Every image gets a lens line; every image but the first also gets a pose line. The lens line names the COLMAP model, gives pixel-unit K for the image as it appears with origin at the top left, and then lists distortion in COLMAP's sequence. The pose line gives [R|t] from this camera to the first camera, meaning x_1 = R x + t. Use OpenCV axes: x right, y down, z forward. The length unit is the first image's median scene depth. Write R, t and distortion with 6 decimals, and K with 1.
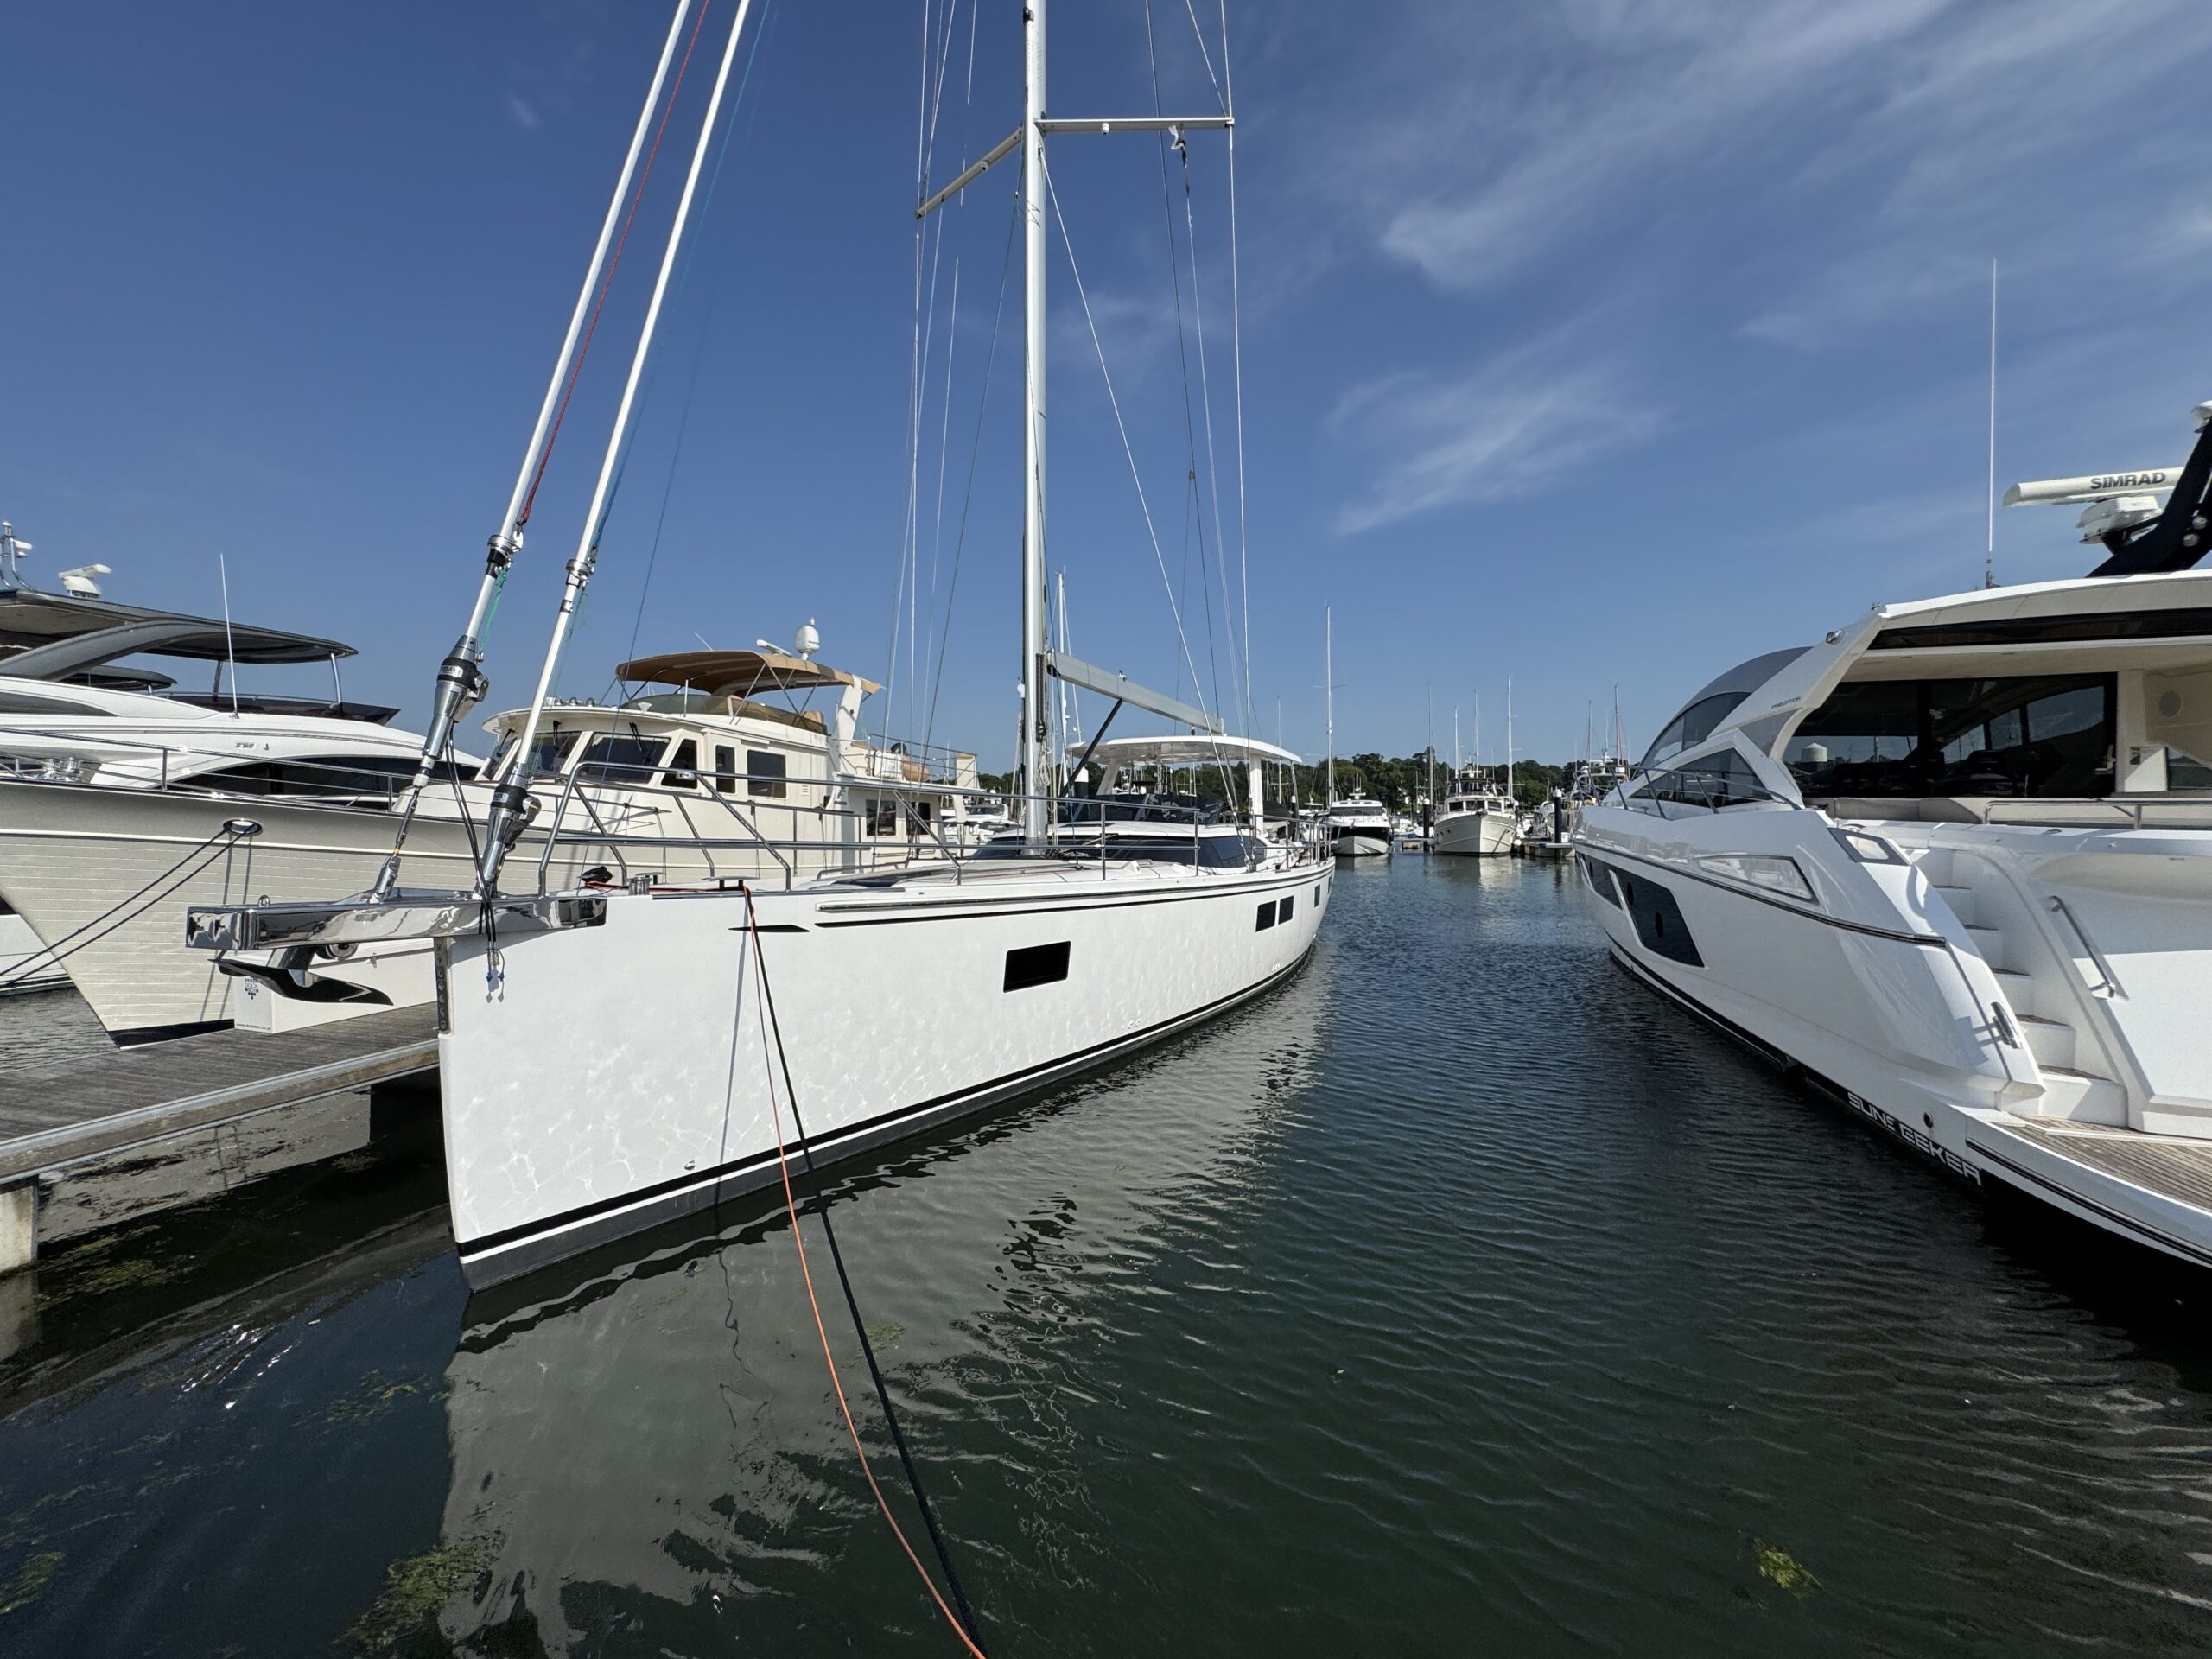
lens RADIAL K [[881.1, 0, 1106.0], [0, 881.1, 829.5], [0, 0, 1]] dist [0.043005, -0.017174]
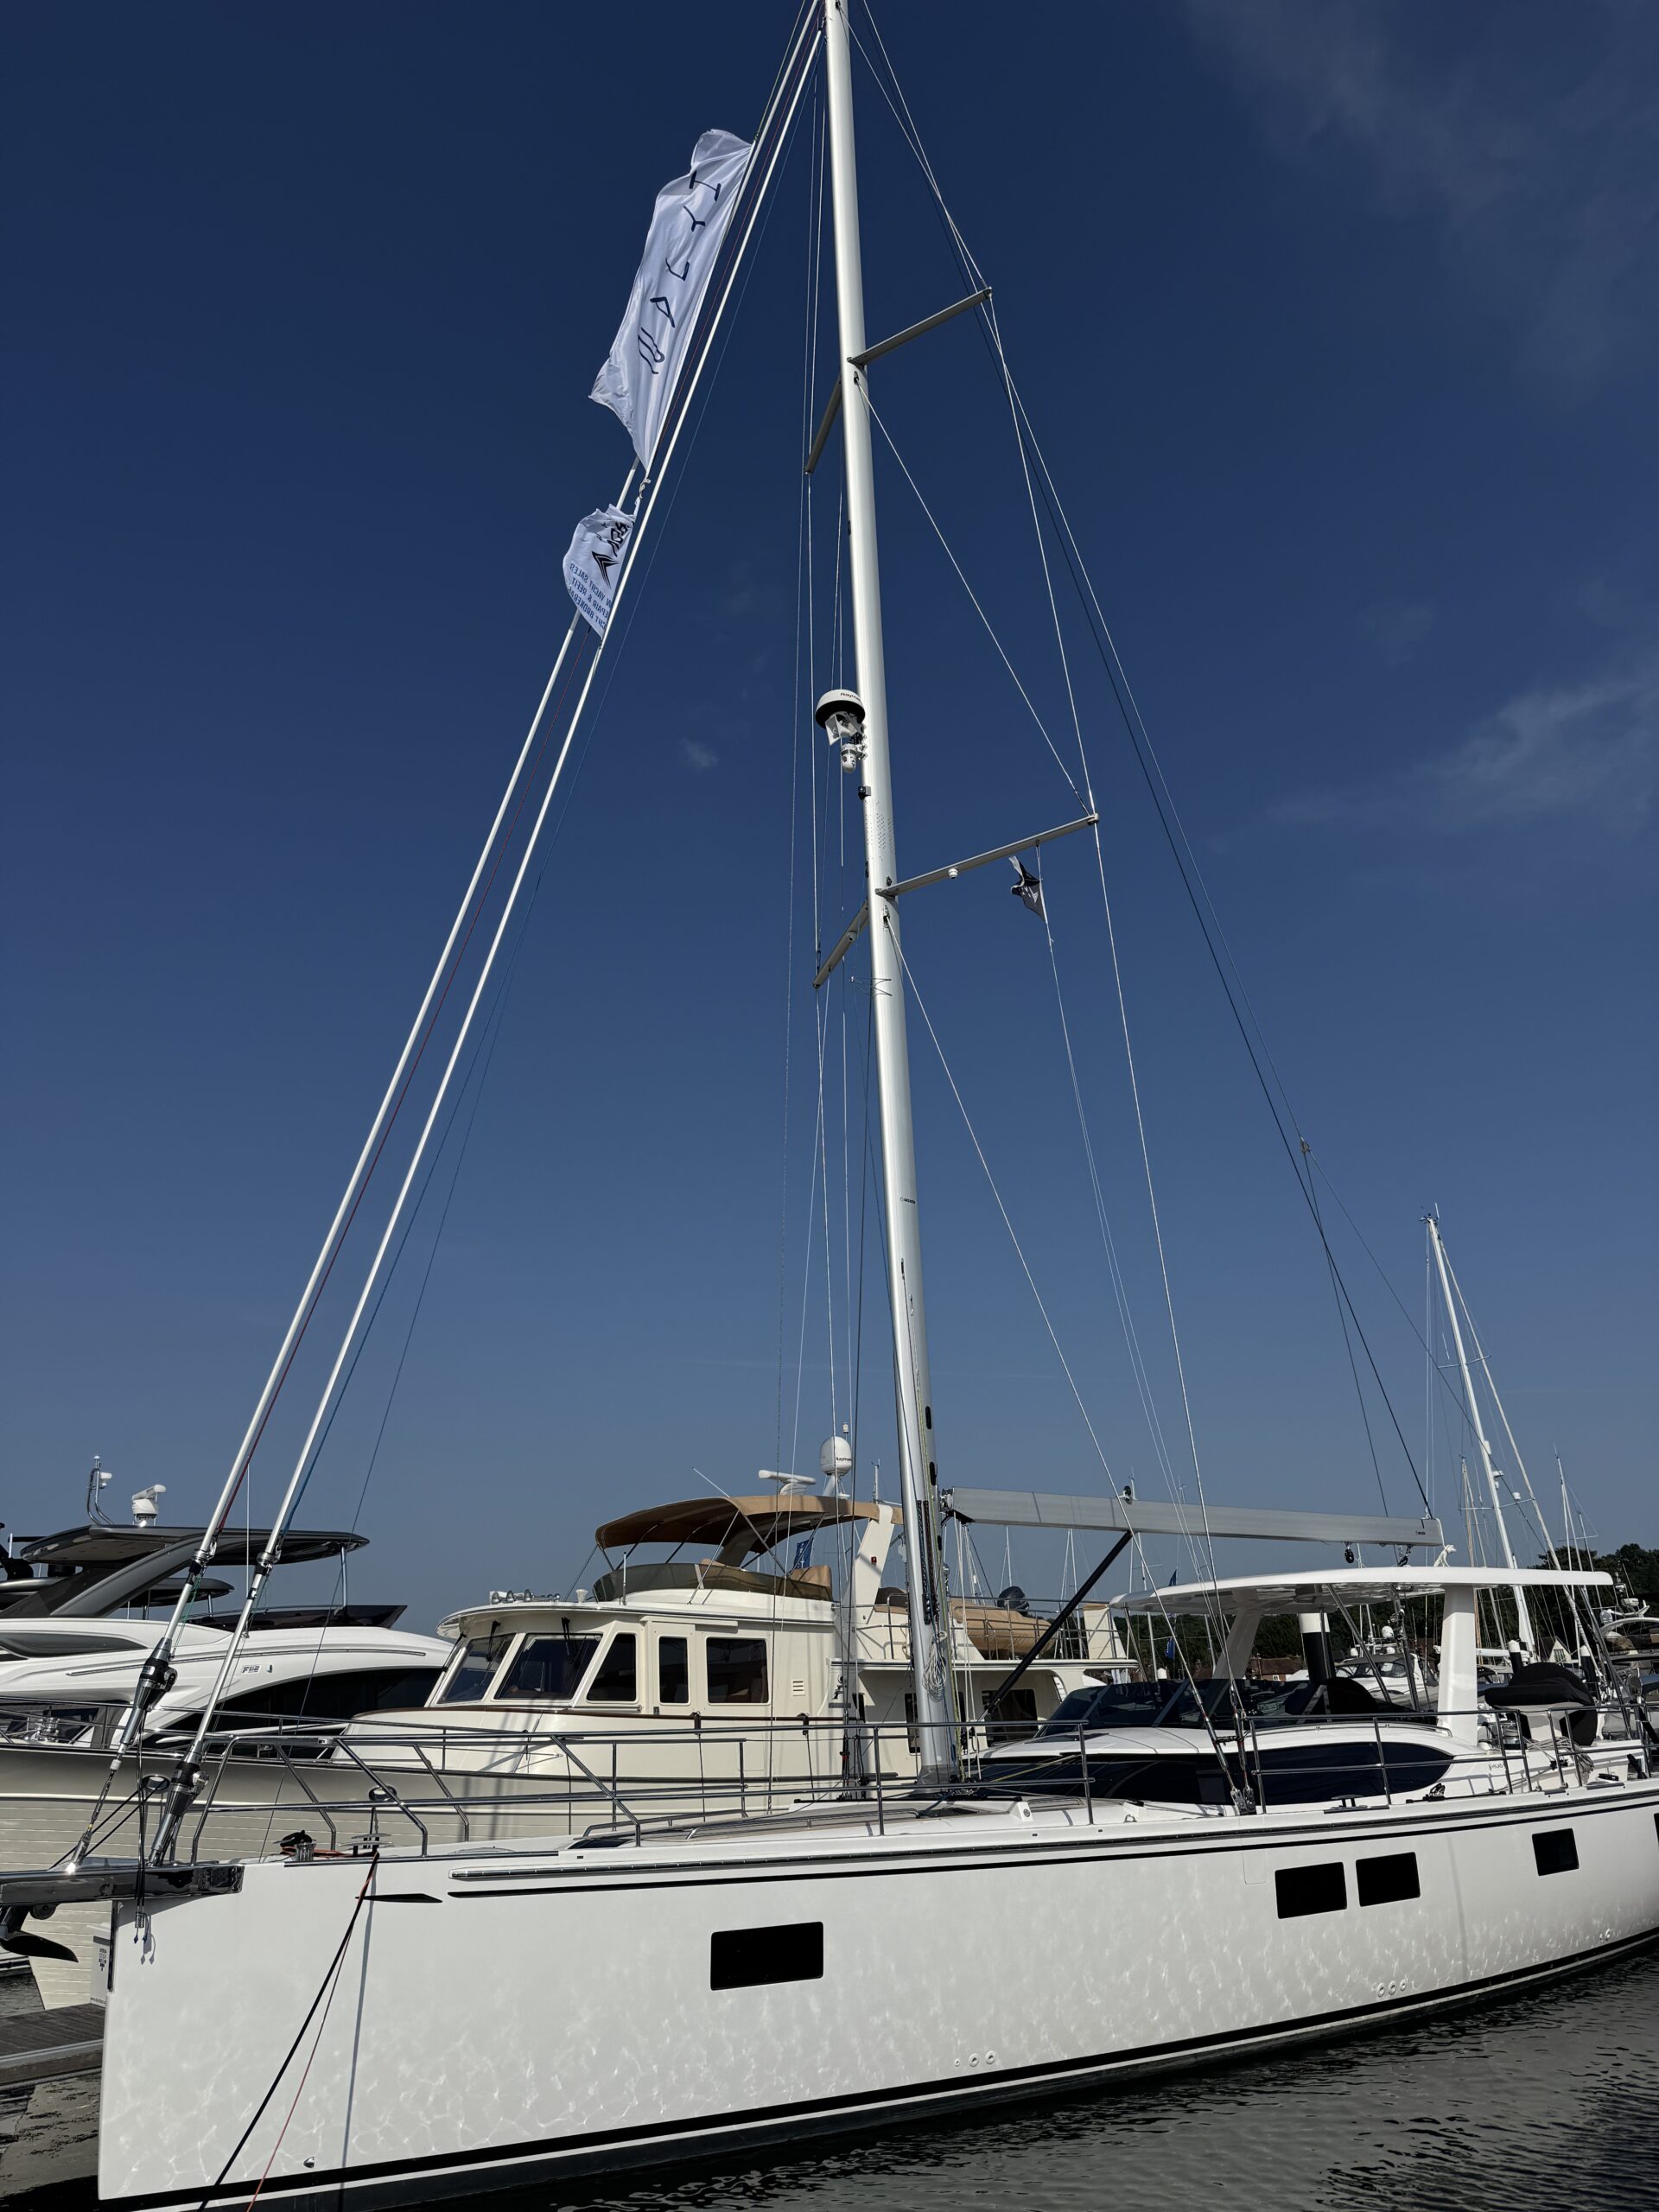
lens RADIAL K [[1627.3, 0, 829.5], [0, 1627.3, 1106.0], [0, 0, 1]] dist [0.013117, -0.003143]
pose [[0.864207, -0.212678, -0.455976, 0.454424], [0.043635, 0.934534, -0.353189, -0.021695], [0.501241, 0.285332, 0.816911, -0.218299]]
